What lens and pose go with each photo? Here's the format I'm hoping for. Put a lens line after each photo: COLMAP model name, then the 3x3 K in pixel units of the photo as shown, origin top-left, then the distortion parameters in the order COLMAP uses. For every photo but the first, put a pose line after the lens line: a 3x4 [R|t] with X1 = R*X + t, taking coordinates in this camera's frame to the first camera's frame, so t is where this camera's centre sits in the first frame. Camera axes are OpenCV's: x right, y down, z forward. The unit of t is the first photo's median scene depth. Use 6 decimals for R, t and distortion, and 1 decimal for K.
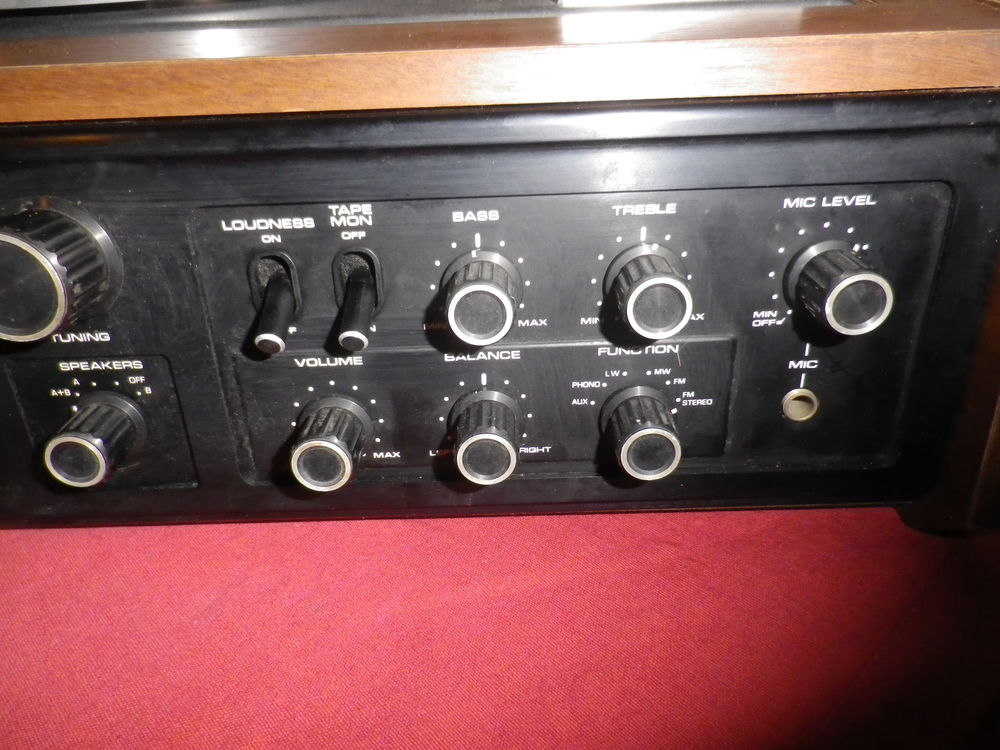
lens RADIAL K [[736.4, 0, 504.9], [0, 736.4, 396.3], [0, 0, 1]] dist [0.008176, 0.001285]
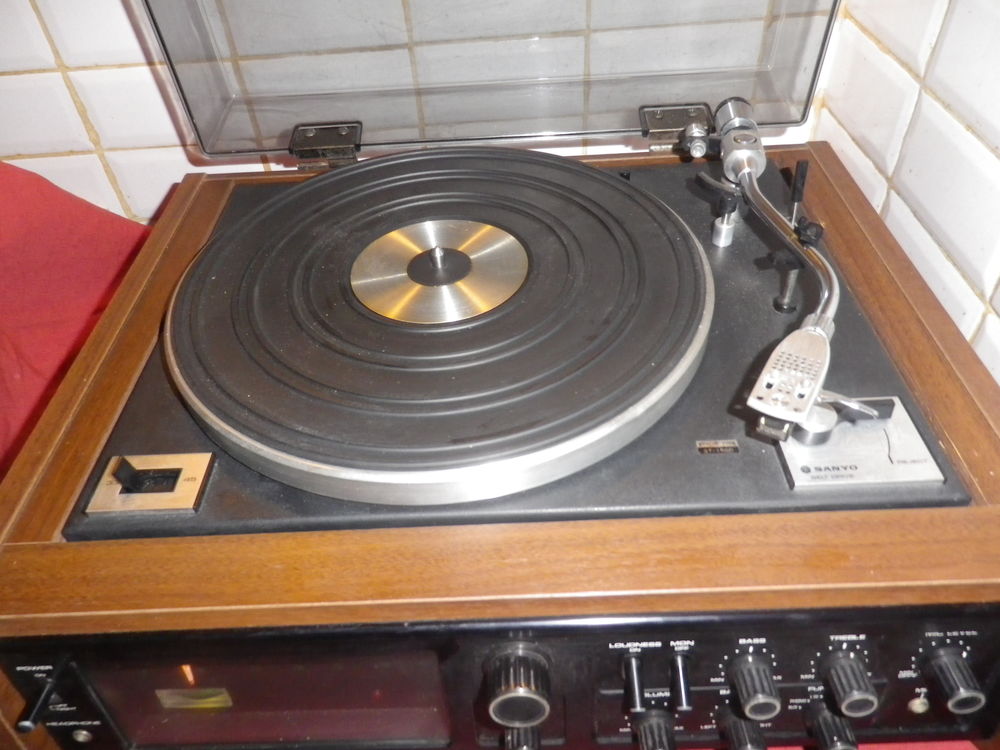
lens RADIAL K [[736.4, 0, 503.6], [0, 736.4, 373.5], [0, 0, 1]] dist [0.008176, 0.001285]
pose [[0.999849, -0.017300, -0.001484, -0.596940], [0.017324, 0.988153, 0.152489, -1.108381], [-0.001172, -0.152491, 0.988304, -0.637804]]
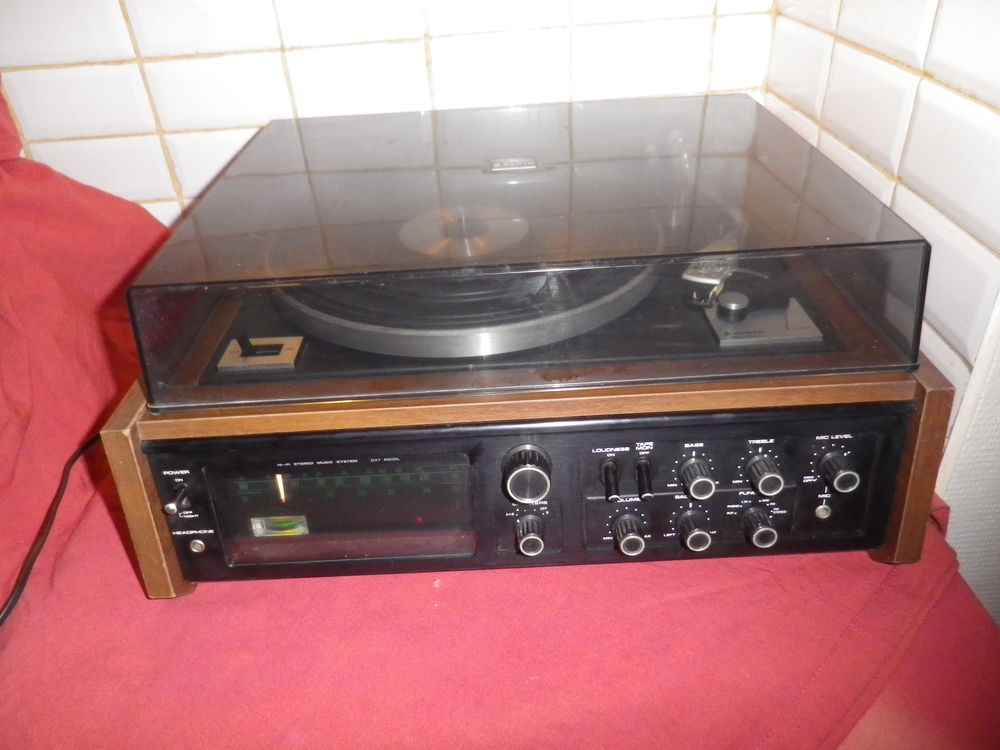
lens RADIAL K [[736.4, 0, 504.2], [0, 736.4, 379.1], [0, 0, 1]] dist [0.008176, 0.001285]
pose [[0.999701, -0.022077, 0.010518, -0.669965], [0.022227, 0.999650, -0.014313, -0.424541], [-0.010198, 0.014543, 0.999842, -1.427385]]
